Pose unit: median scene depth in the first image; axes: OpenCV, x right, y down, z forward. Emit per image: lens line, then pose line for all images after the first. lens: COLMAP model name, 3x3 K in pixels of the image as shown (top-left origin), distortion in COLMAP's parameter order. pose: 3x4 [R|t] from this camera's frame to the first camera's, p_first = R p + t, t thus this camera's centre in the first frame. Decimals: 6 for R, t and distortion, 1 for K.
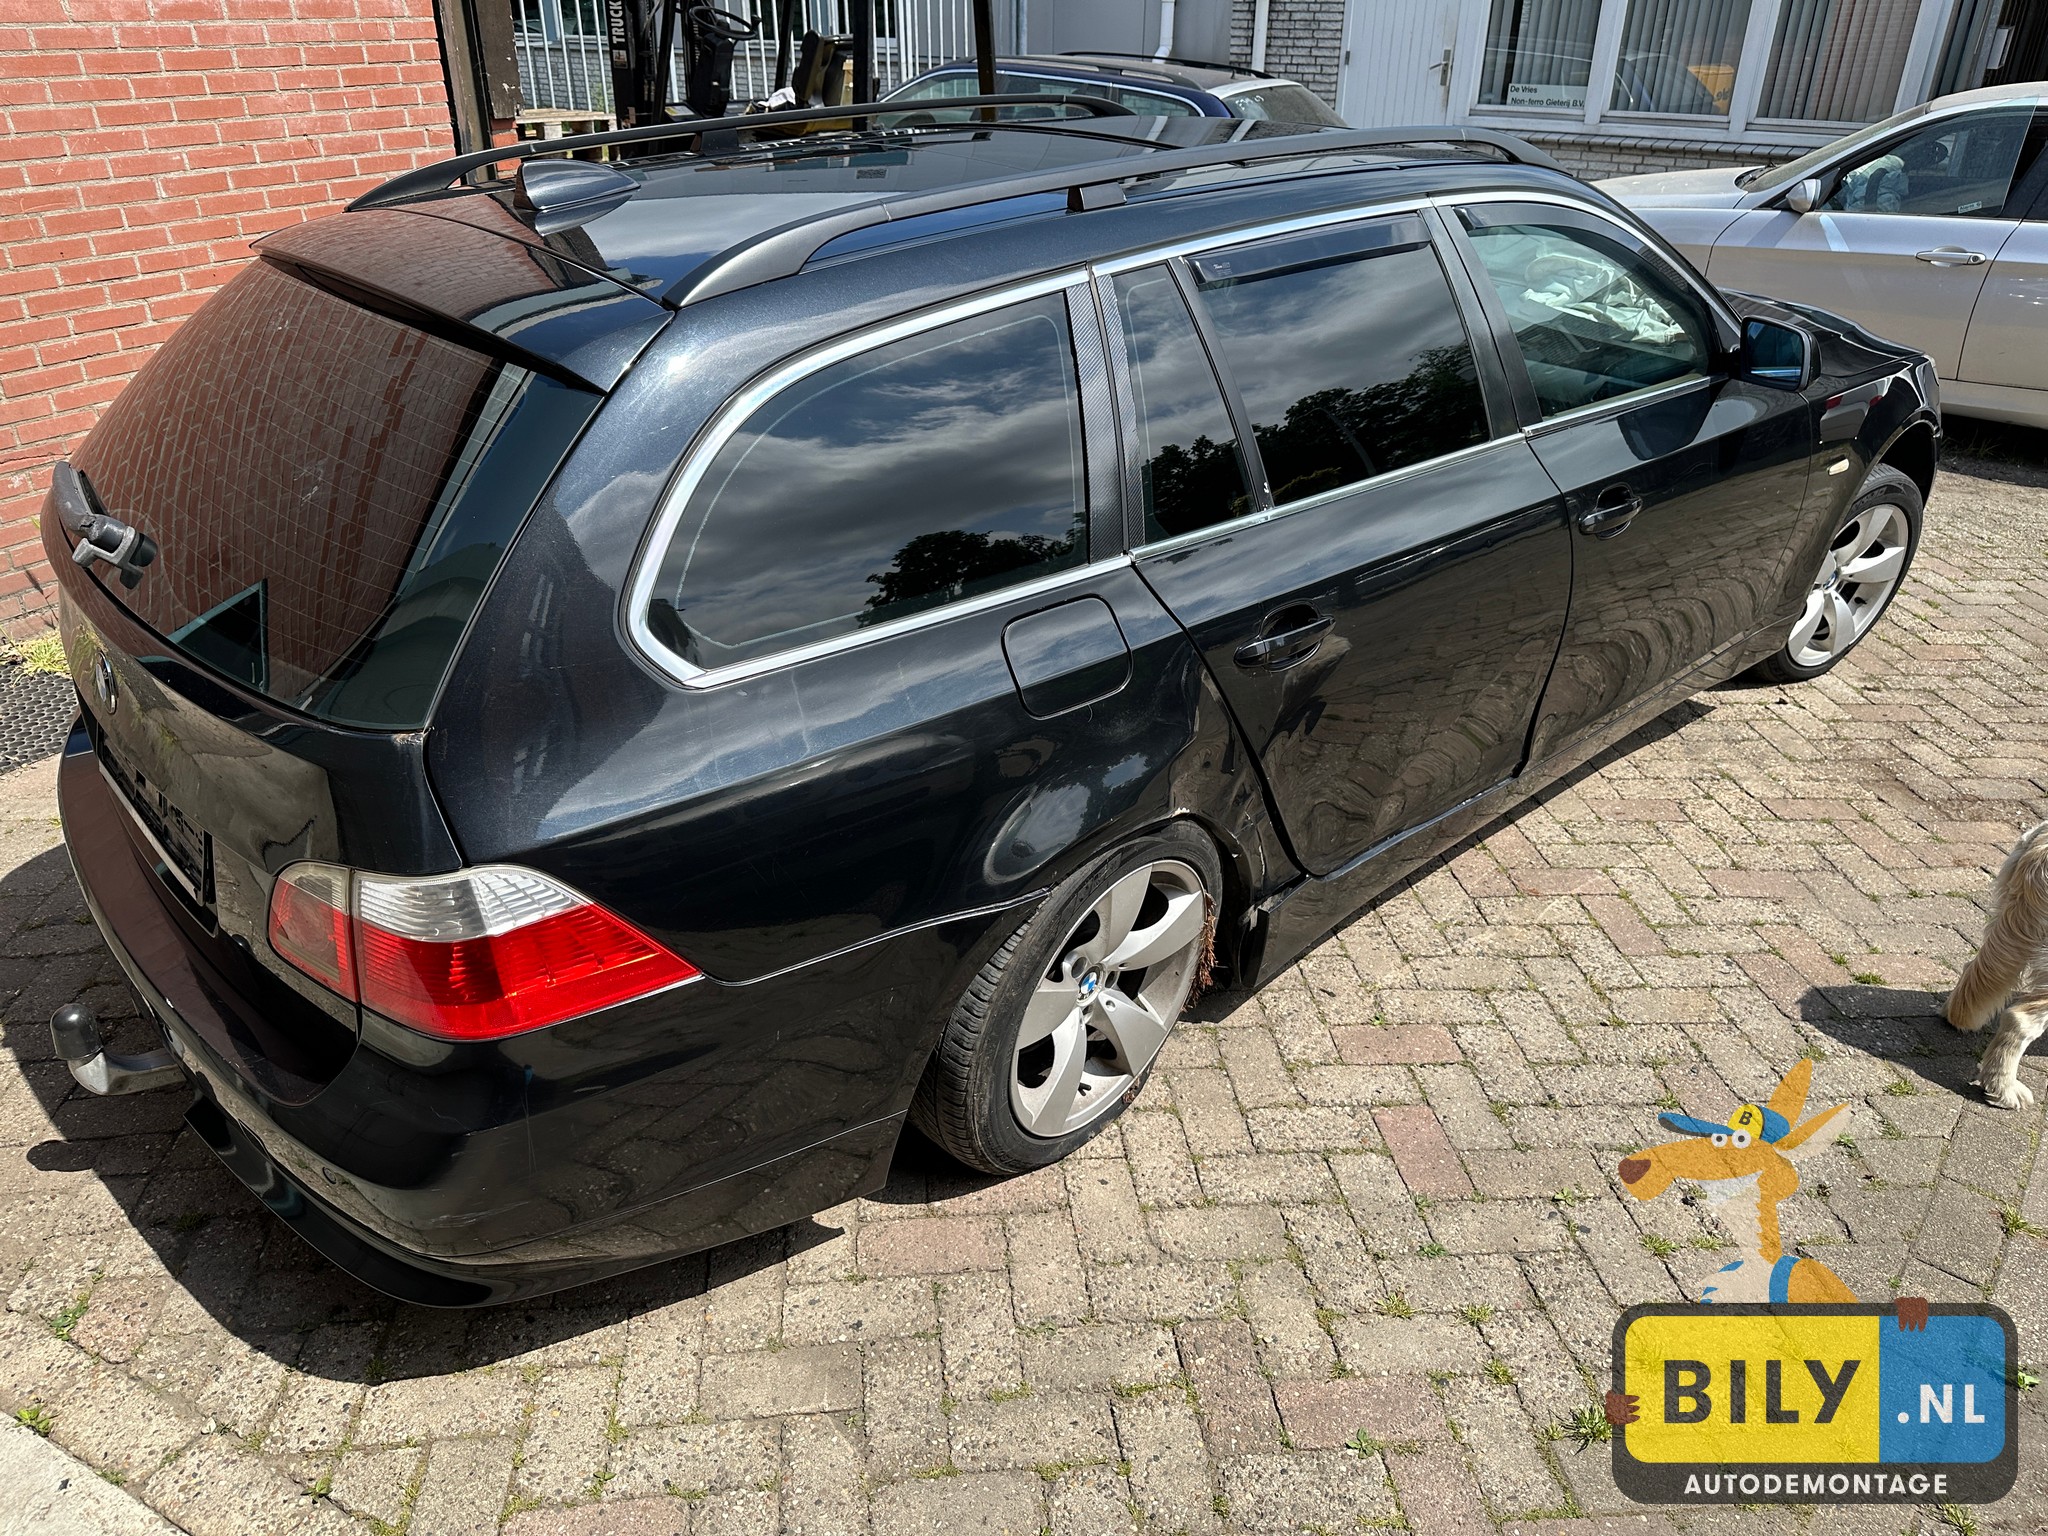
lens RADIAL K [[1475.1, 0, 1024.0], [0, 1475.1, 768.0], [0, 0, 1]] dist [0.004388, -0.004863]
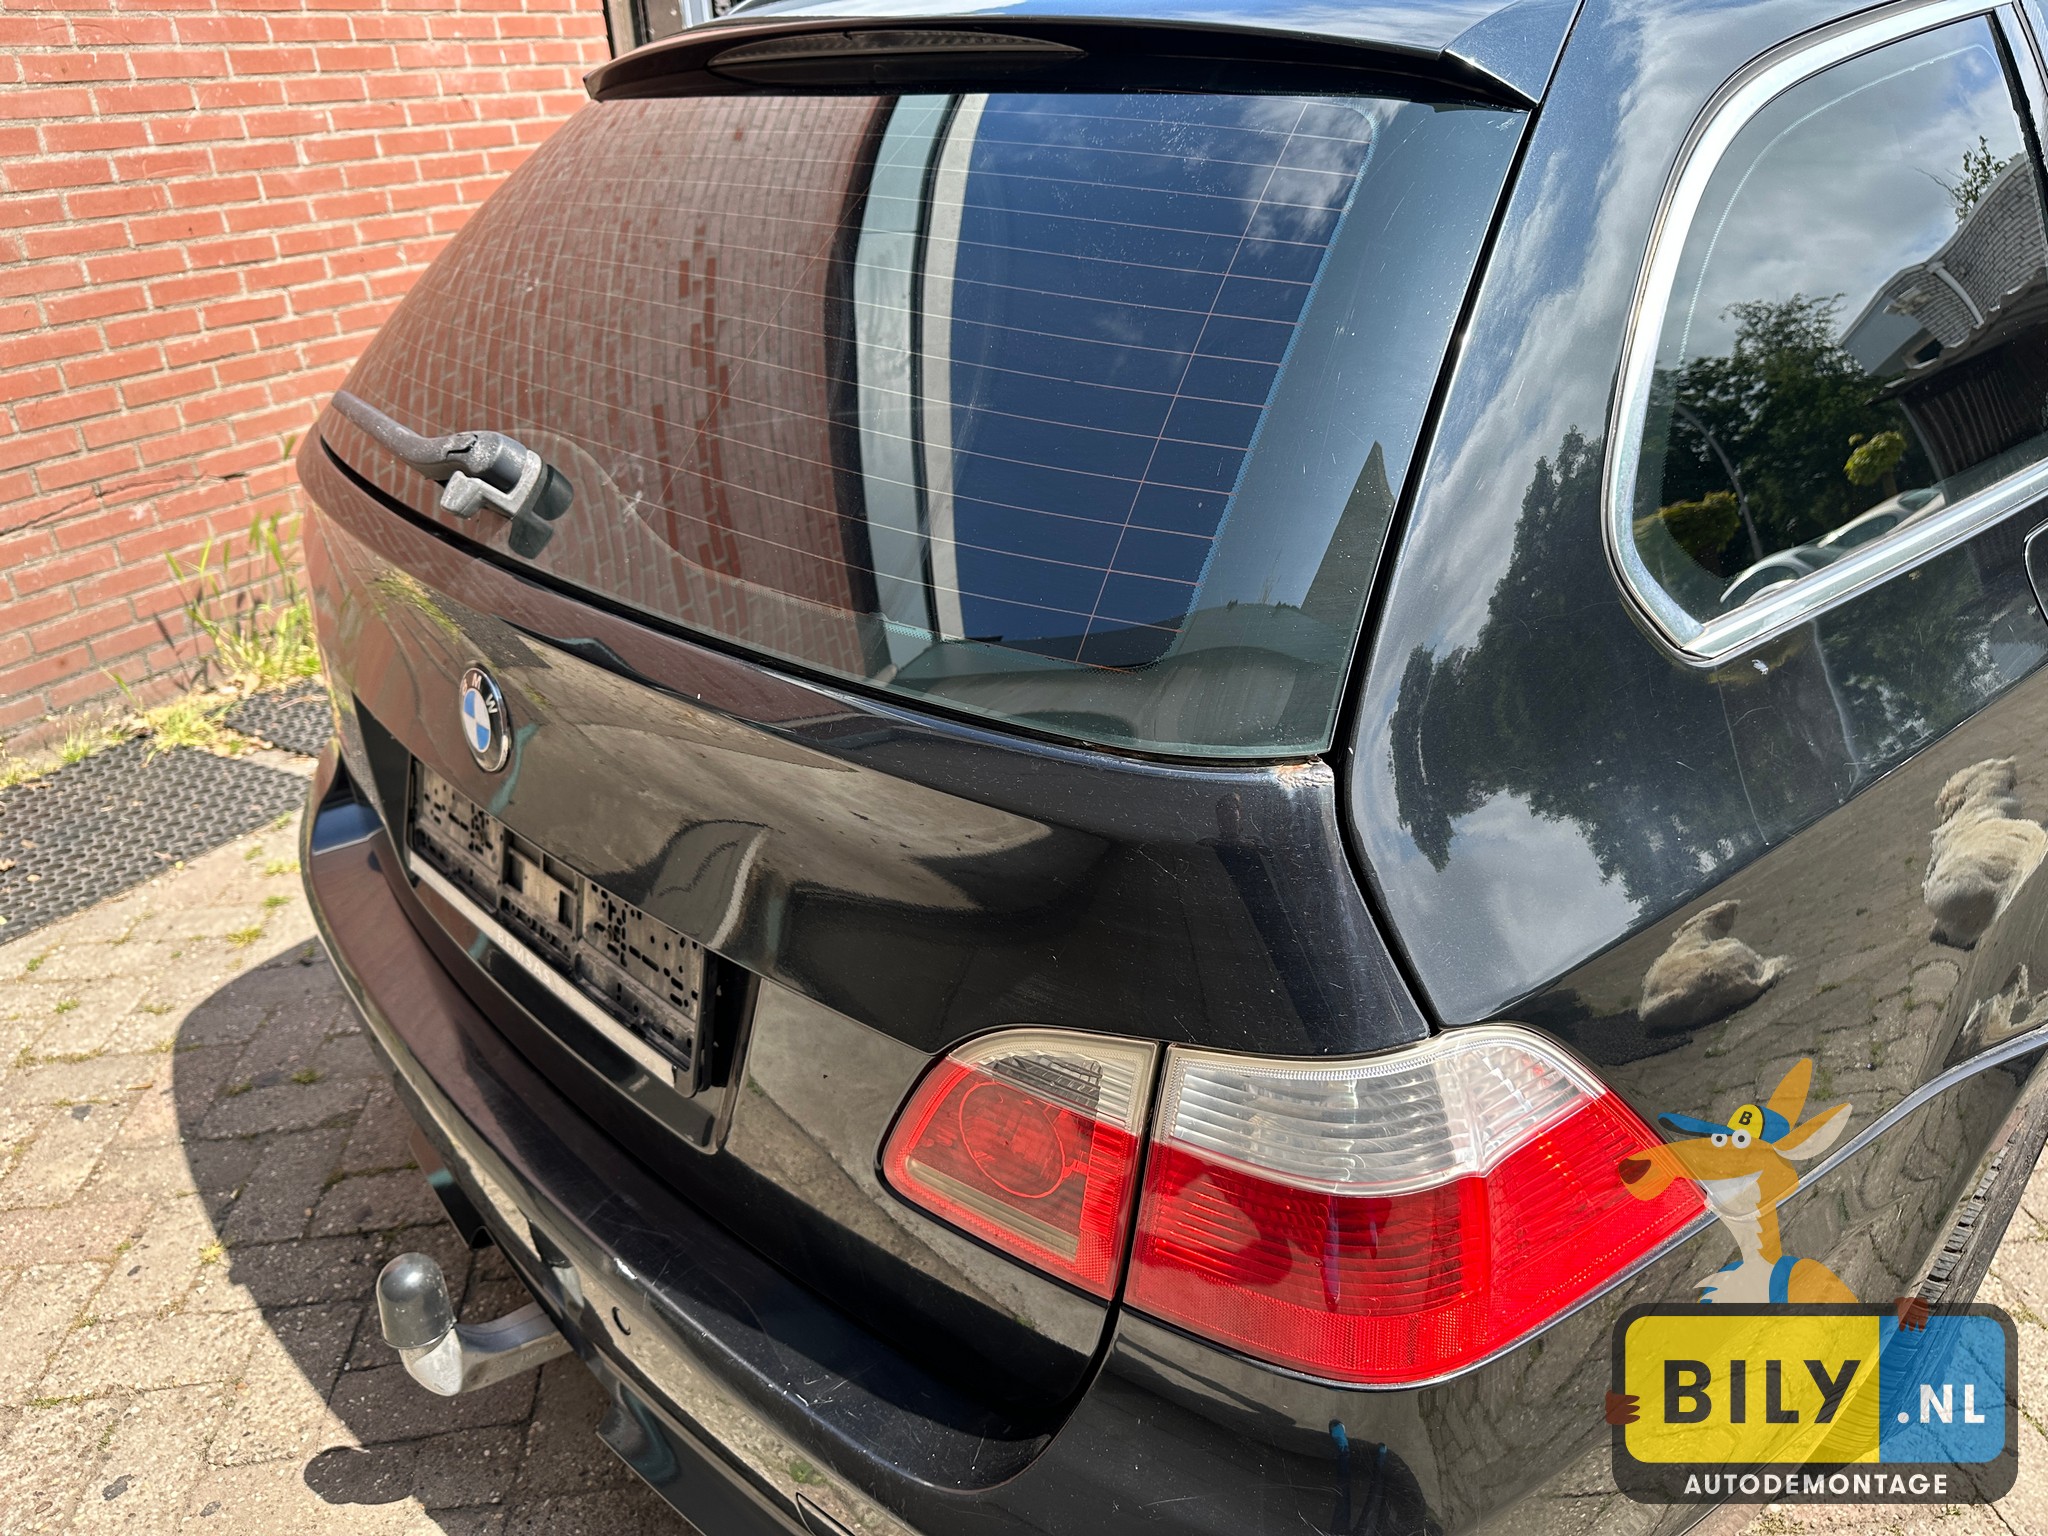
lens RADIAL K [[1485.6, 0, 1033.5], [0, 1485.6, 757.4], [0, 0, 1]] dist [0.001432, -0.008007]
pose [[0.998882, -0.046895, -0.005896, -0.196794], [0.046605, 0.998019, -0.042258, -0.003624], [0.007866, 0.041936, 0.999089, 0.200623]]
